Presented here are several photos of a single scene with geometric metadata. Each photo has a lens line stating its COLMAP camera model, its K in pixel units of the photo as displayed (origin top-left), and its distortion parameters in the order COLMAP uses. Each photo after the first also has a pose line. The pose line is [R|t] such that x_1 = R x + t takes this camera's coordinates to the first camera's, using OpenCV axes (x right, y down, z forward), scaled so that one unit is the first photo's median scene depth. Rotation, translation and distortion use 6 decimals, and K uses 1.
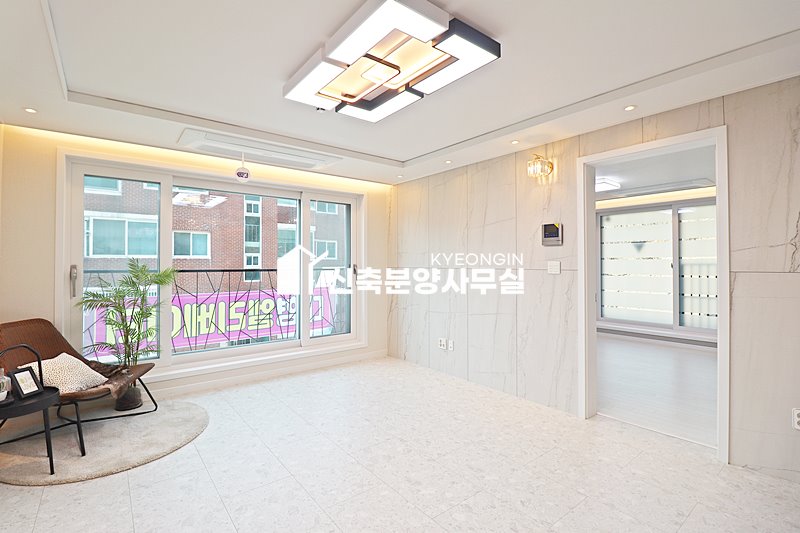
lens RADIAL K [[370.7, 0, 402.7], [0, 370.7, 258.1], [0, 0, 1]] dist [-0.008716, -0.002386]
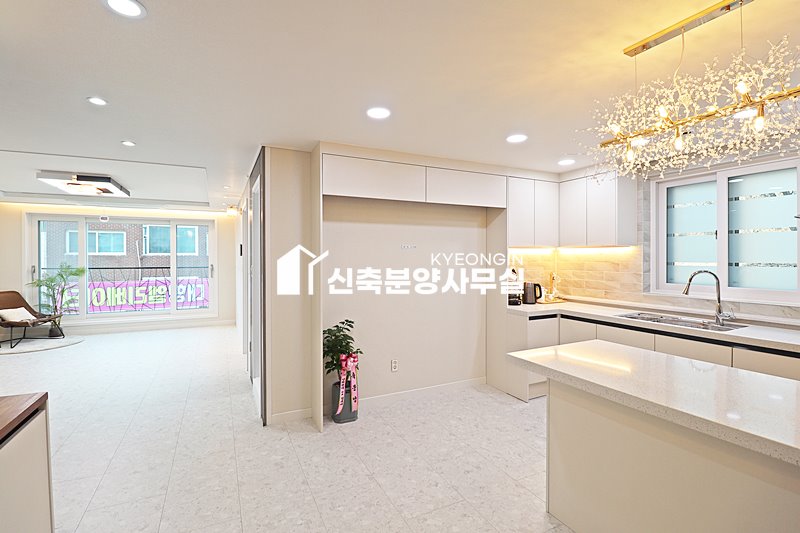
lens RADIAL K [[370.7, 0, 398.9], [0, 370.7, 265.3], [0, 0, 1]] dist [-0.008716, -0.002386]
pose [[0.976724, 0.008535, -0.214329, 0.613332], [-0.001061, 0.999388, 0.034961, -0.022521], [0.214496, -0.033920, 0.976136, -0.222181]]
